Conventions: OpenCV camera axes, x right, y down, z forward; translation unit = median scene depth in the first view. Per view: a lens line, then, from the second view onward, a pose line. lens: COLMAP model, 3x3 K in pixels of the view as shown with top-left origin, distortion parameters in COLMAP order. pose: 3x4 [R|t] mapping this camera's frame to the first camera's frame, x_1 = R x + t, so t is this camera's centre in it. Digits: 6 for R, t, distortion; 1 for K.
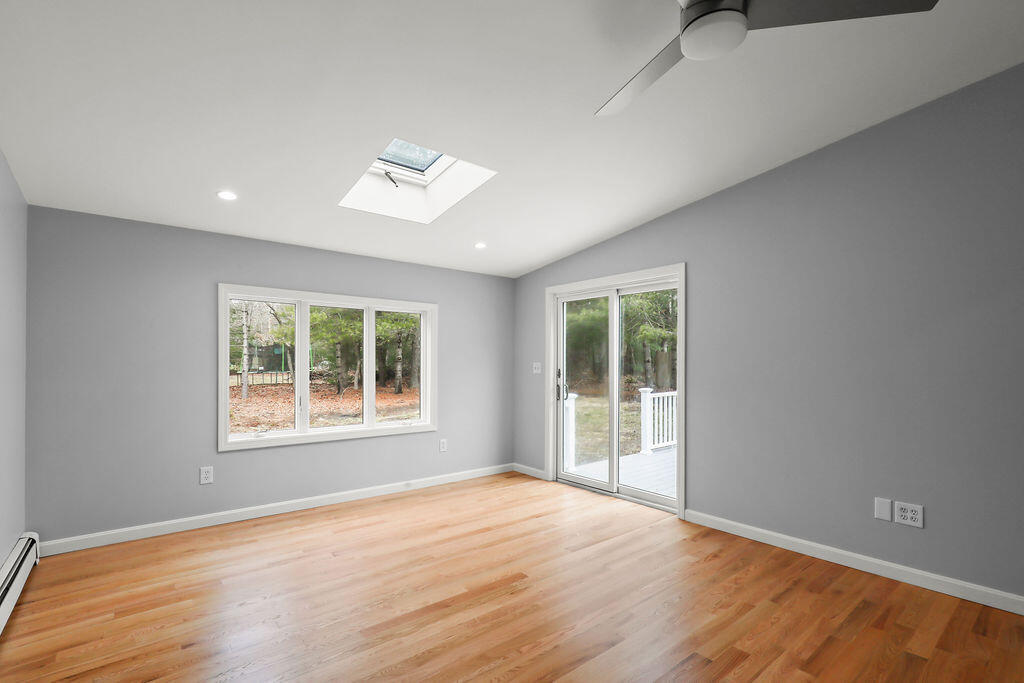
lens RADIAL K [[467.1, 0, 509.8], [0, 467.1, 349.1], [0, 0, 1]] dist [-0.003268, 0.000551]
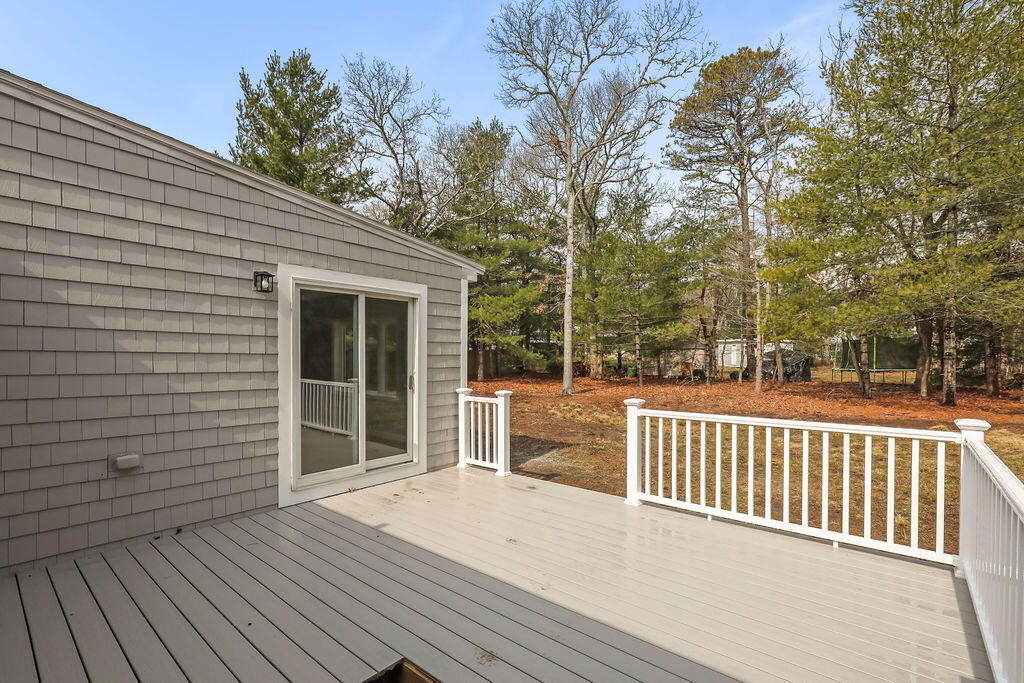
lens RADIAL K [[467.1, 0, 511.7], [0, 467.1, 349.9], [0, 0, 1]] dist [-0.003268, 0.000551]
pose [[0.182089, -0.006316, -0.983262, 0.877968], [0.017973, 0.999834, -0.003094, 0.015646], [0.983118, -0.017109, 0.182172, 0.720400]]
